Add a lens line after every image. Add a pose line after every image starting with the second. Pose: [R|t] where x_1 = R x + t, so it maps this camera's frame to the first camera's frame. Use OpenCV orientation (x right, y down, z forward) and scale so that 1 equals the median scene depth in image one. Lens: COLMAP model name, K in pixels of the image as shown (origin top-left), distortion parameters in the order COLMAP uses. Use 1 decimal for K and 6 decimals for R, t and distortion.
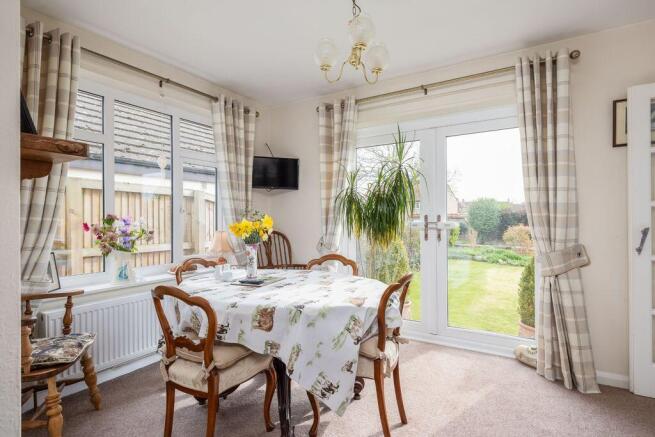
lens RADIAL K [[342.6, 0, 327.7], [0, 342.6, 219.5], [0, 0, 1]] dist [-0.001987, 0.000047]
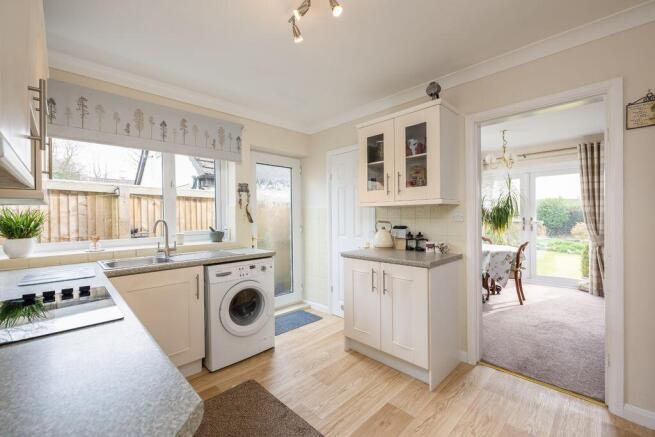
lens RADIAL K [[276.4, 0, 327.6], [0, 276.4, 218.7], [0, 0, 1]] dist [0.000162, -0.000070]
pose [[0.968697, -0.003878, -0.248218, -0.527272], [0.005473, 0.999969, 0.005738, -0.027724], [0.248188, -0.006917, 0.968687, -1.050543]]
